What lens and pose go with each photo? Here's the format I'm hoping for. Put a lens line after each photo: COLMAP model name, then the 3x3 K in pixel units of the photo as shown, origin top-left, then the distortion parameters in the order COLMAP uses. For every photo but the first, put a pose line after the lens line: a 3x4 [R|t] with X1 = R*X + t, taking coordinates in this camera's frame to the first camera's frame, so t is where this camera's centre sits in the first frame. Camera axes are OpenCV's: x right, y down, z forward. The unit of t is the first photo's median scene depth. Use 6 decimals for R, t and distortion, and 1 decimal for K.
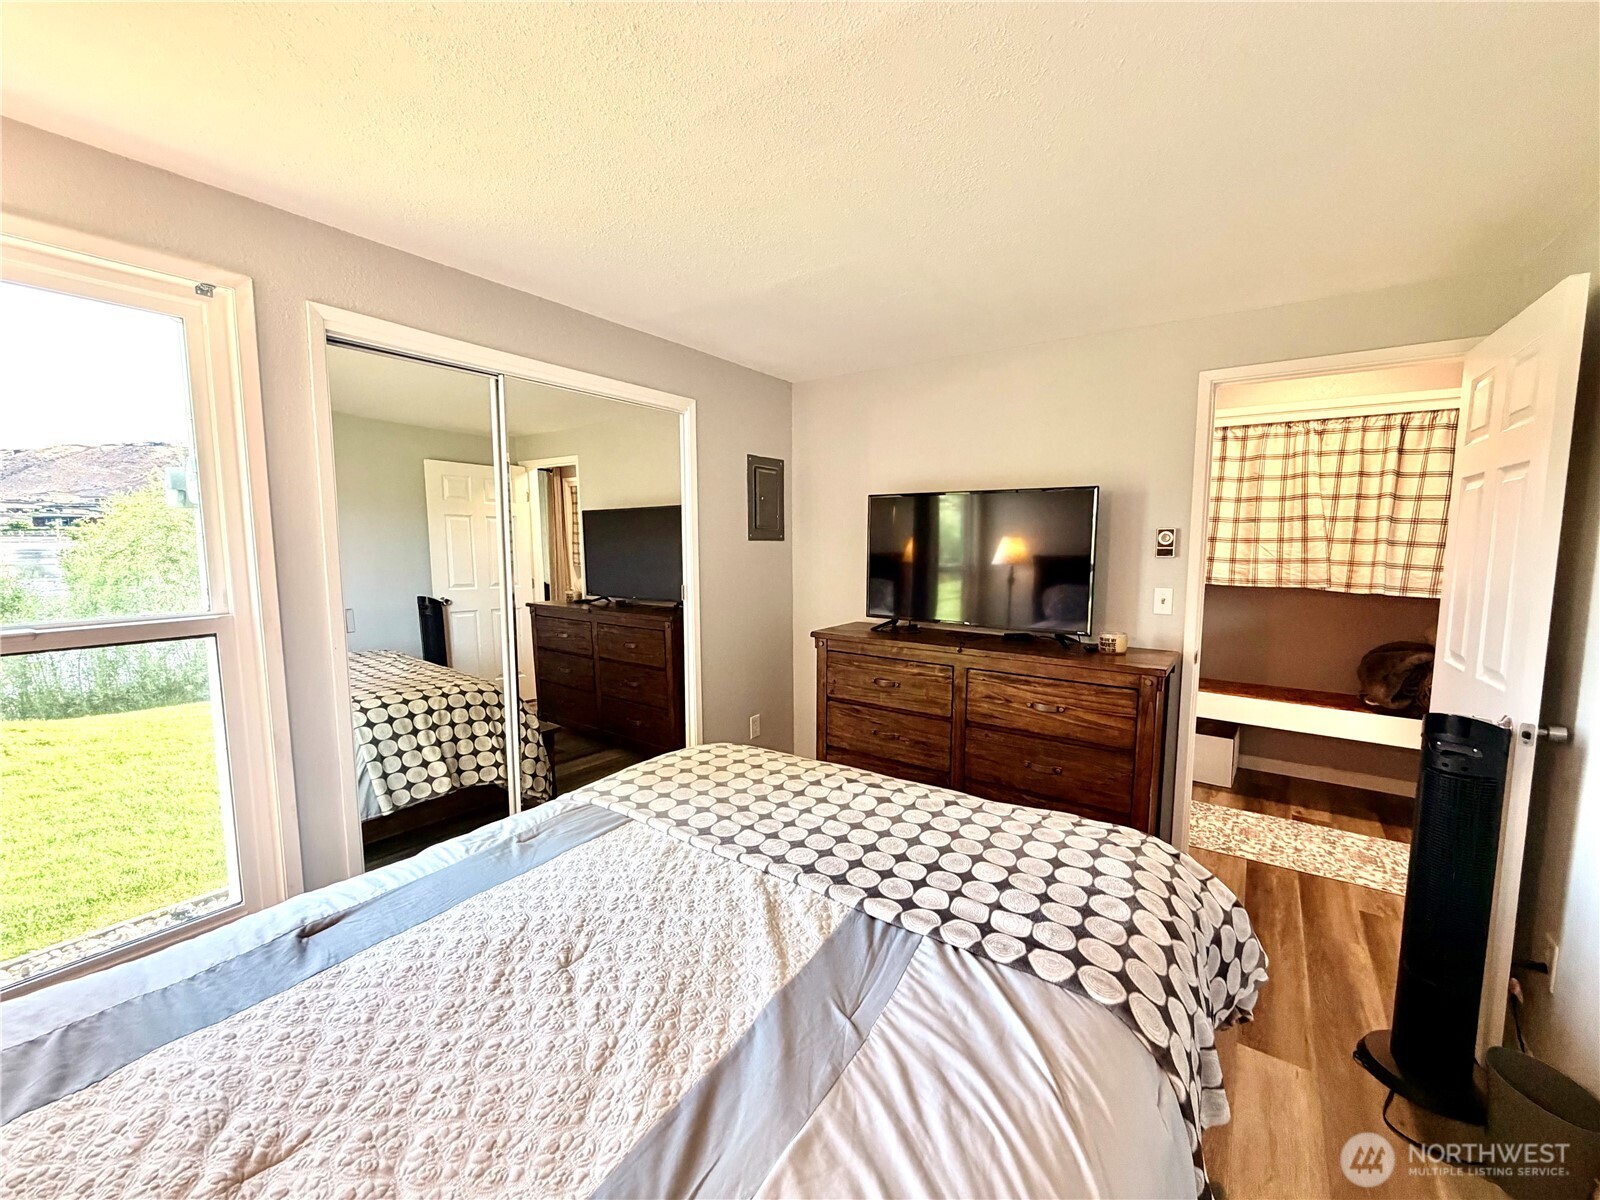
lens RADIAL K [[634.0, 0, 792.4], [0, 634.0, 603.2], [0, 0, 1]] dist [-0.001094, 0.000624]
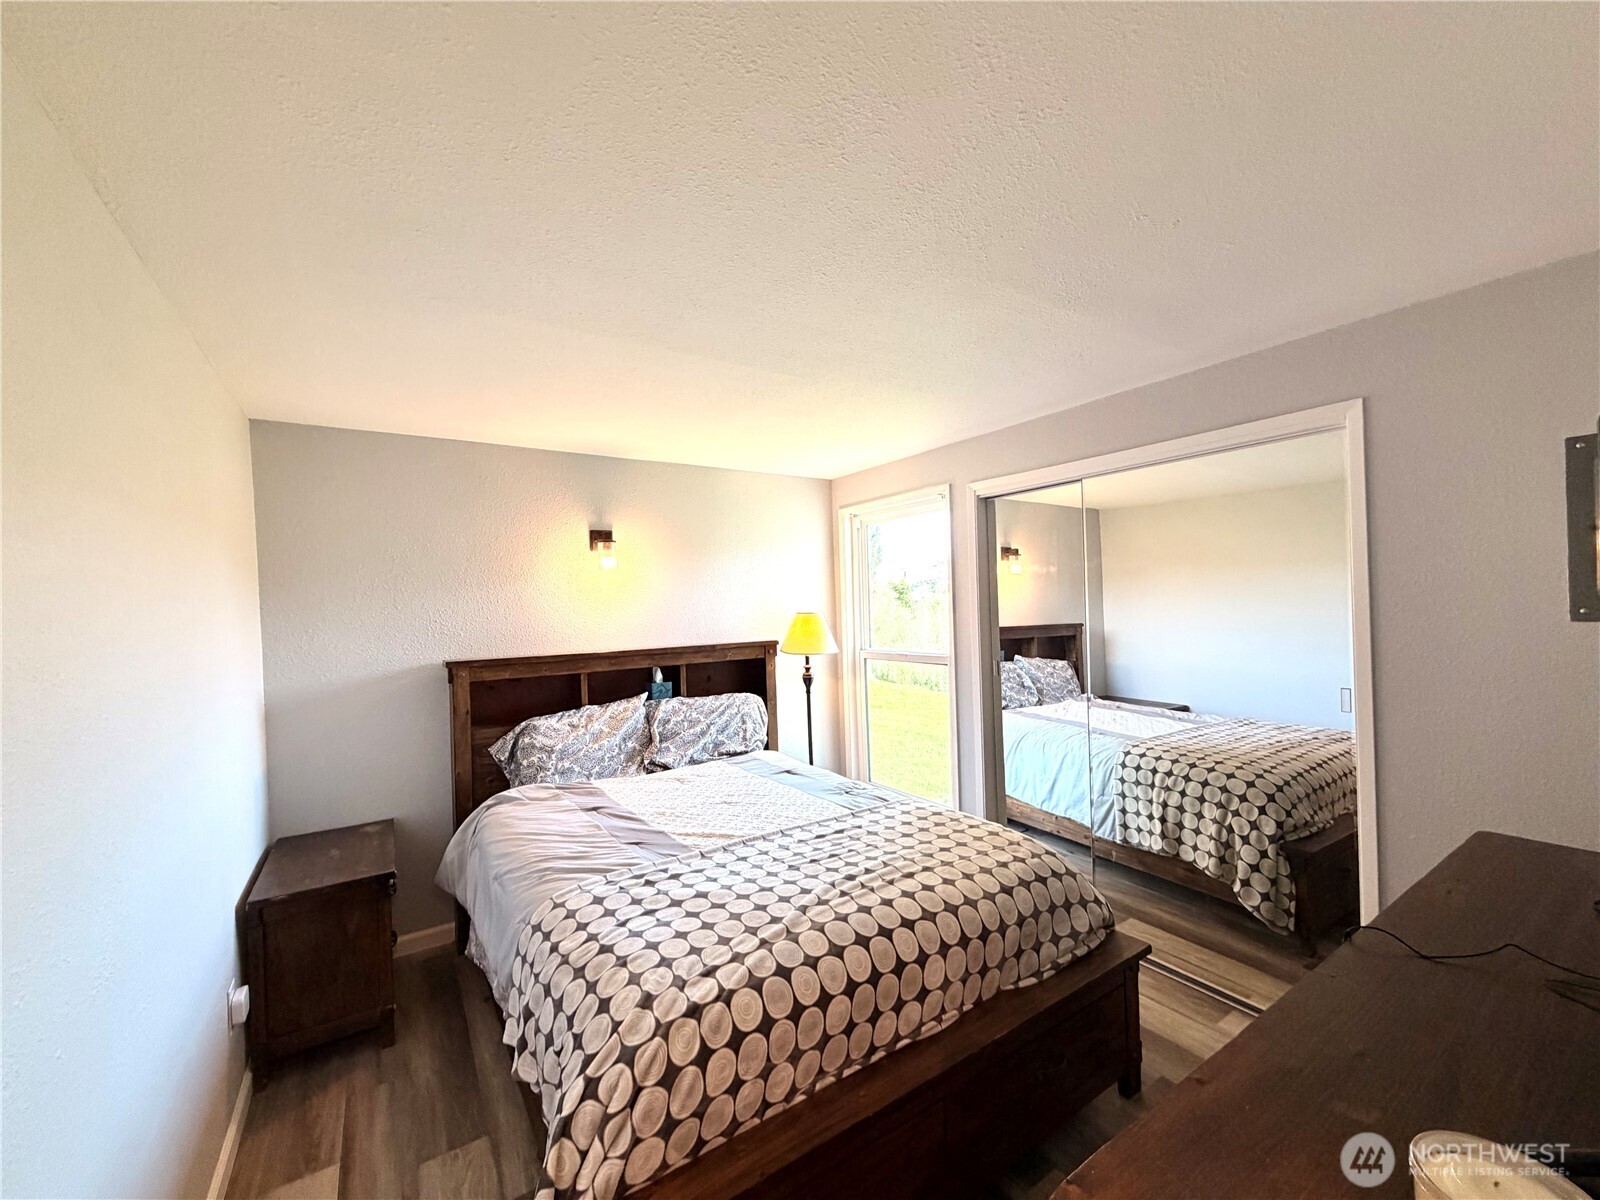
lens RADIAL K [[634.0, 0, 793.5], [0, 634.0, 599.3], [0, 0, 1]] dist [-0.001094, 0.000624]
pose [[-0.355834, -0.015212, -0.934425, 0.685634], [-0.083387, 0.996396, 0.015533, -0.091062], [0.930821, 0.083446, -0.355820, 0.785227]]
